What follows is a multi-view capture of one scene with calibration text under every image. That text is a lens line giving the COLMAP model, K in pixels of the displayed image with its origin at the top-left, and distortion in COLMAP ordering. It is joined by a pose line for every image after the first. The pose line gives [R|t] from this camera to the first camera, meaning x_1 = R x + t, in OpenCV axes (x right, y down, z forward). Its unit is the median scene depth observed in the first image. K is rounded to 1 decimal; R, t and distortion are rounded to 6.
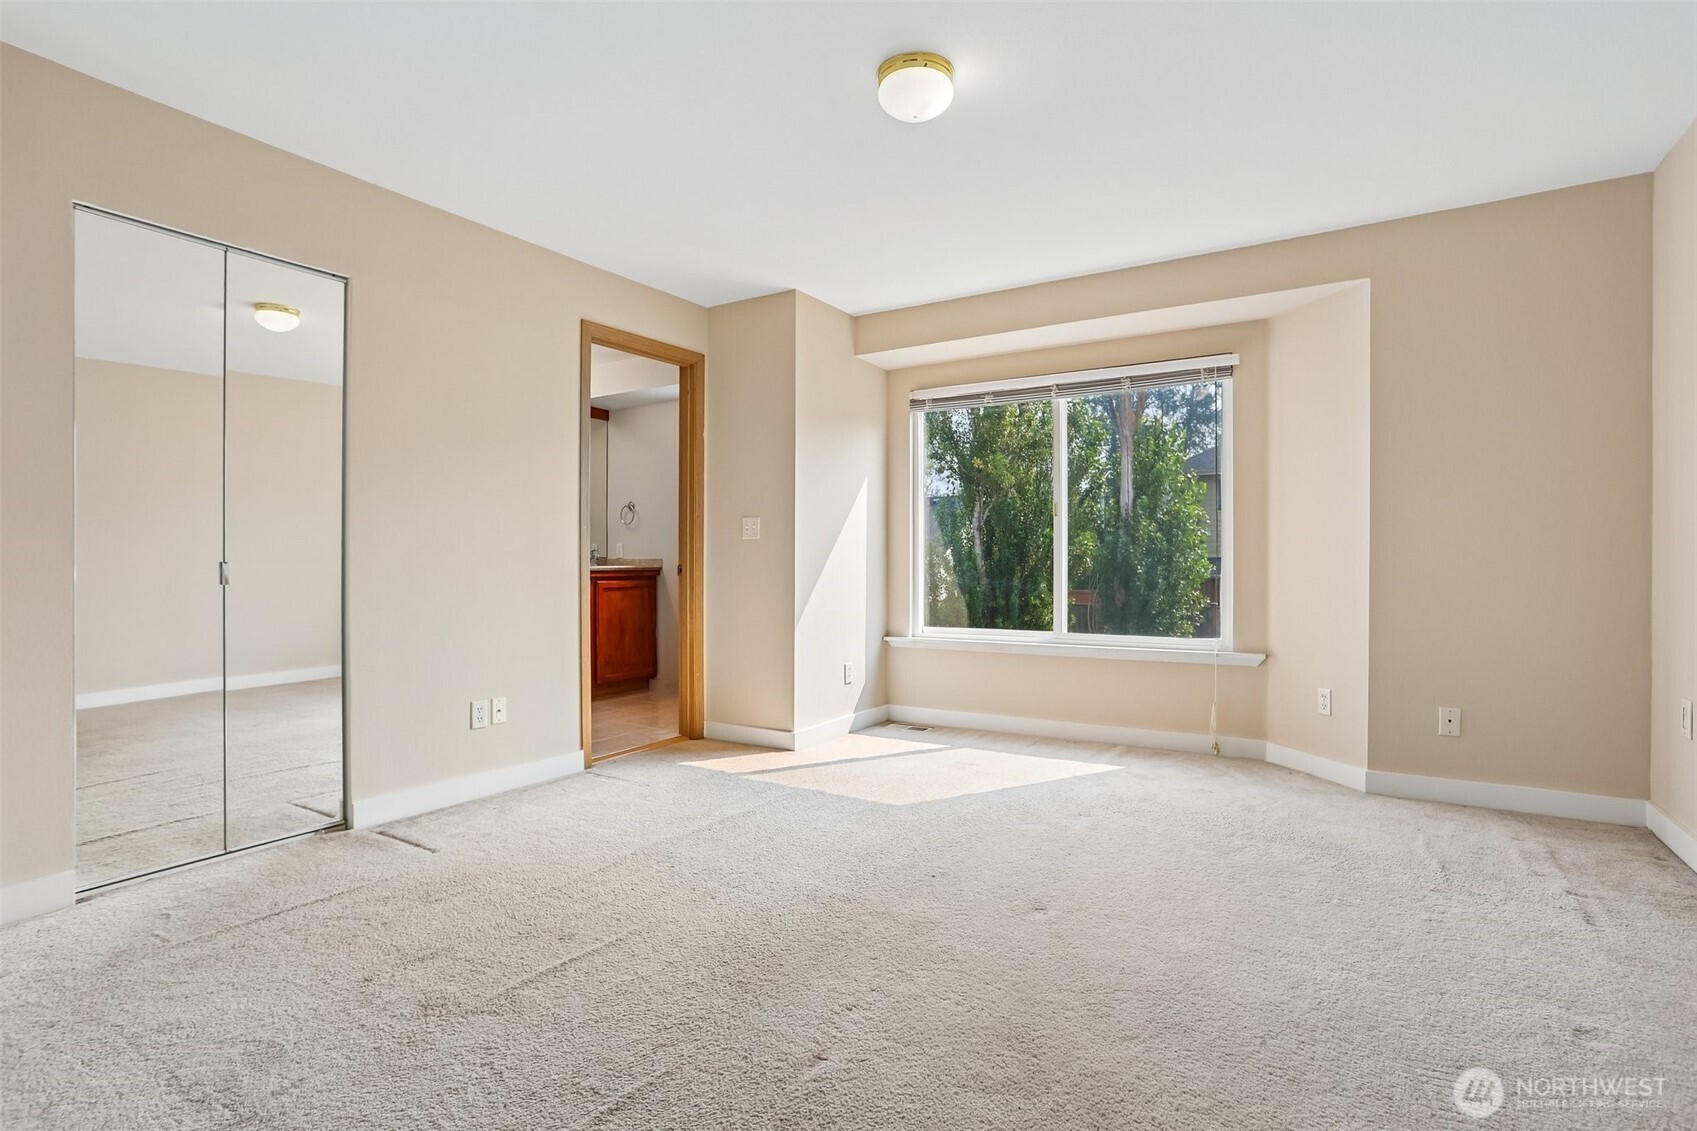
lens RADIAL K [[827.8, 0, 850.1], [0, 827.8, 560.5], [0, 0, 1]] dist [-0.073986, 0.033539]
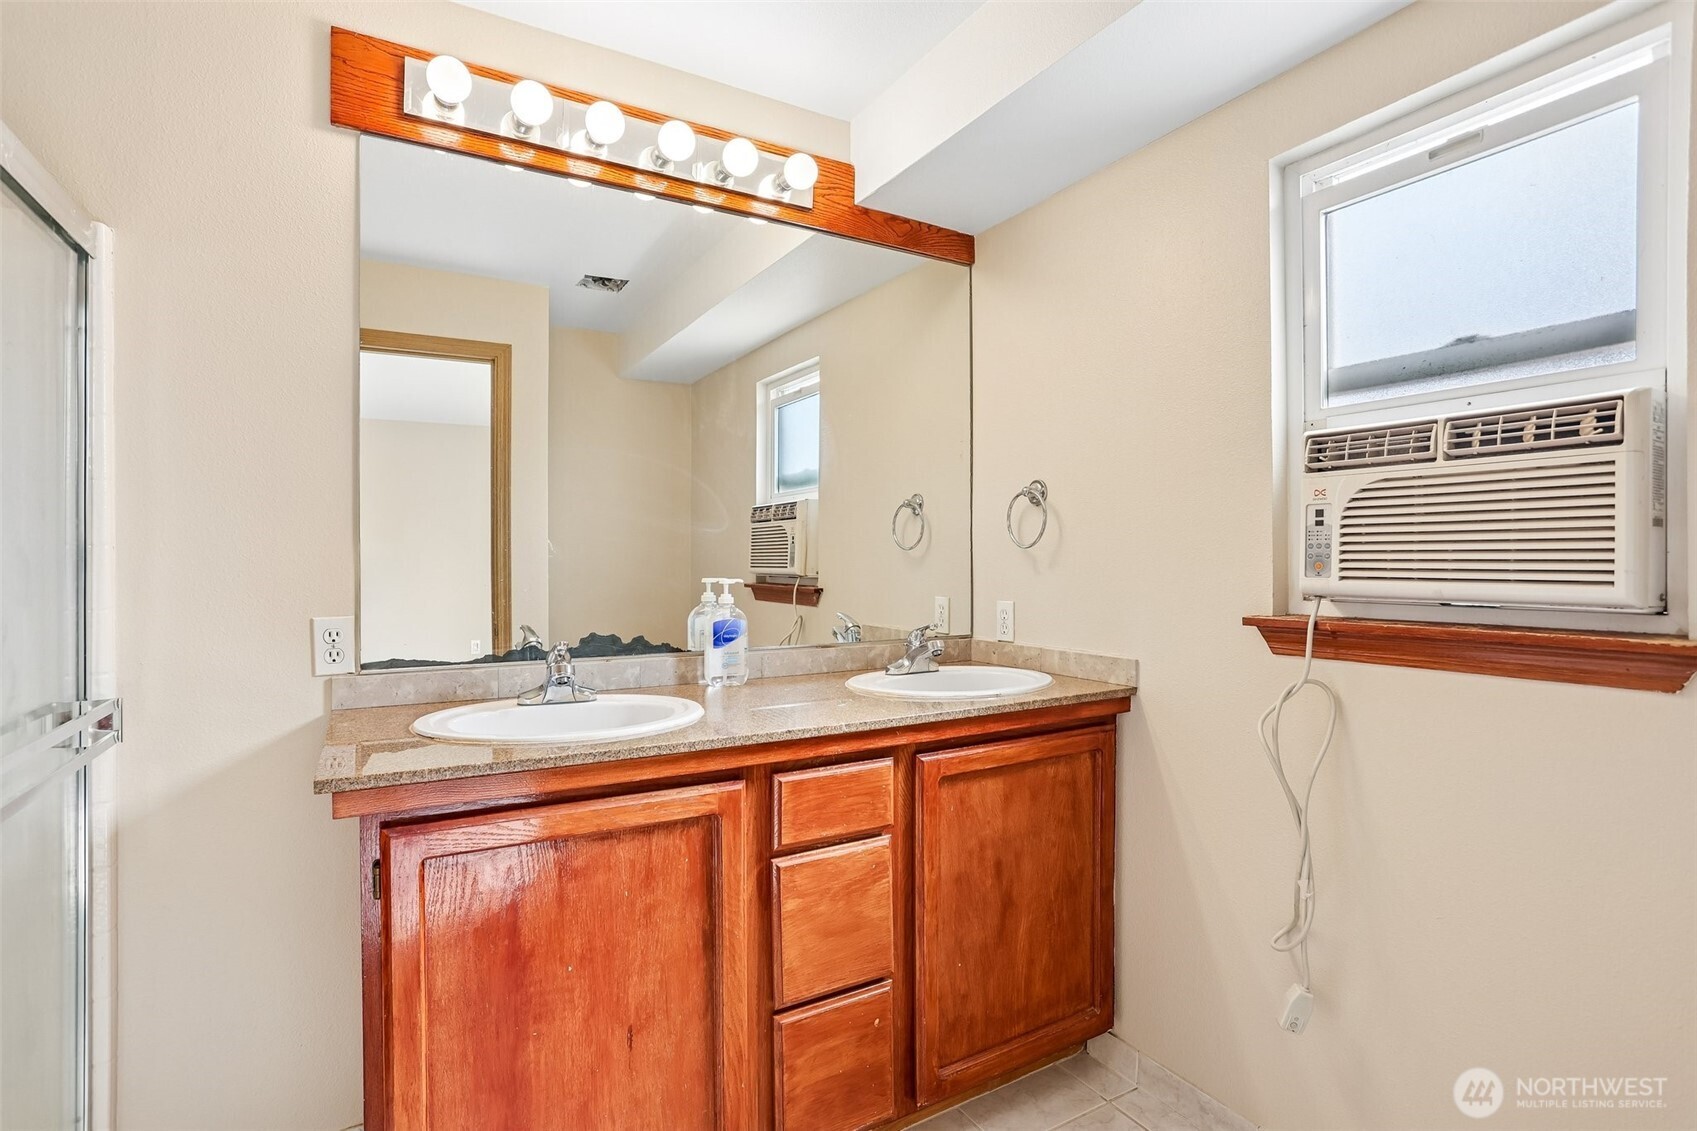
lens RADIAL K [[835.3, 0, 844.1], [0, 835.3, 554.9], [0, 0, 1]] dist [-0.022179, 0.000599]
pose [[0.883303, 0.000532, -0.468801, -0.268067], [0.000009, 0.999999, 0.001151, -0.063451], [0.468802, -0.001021, 0.883303, 1.010380]]
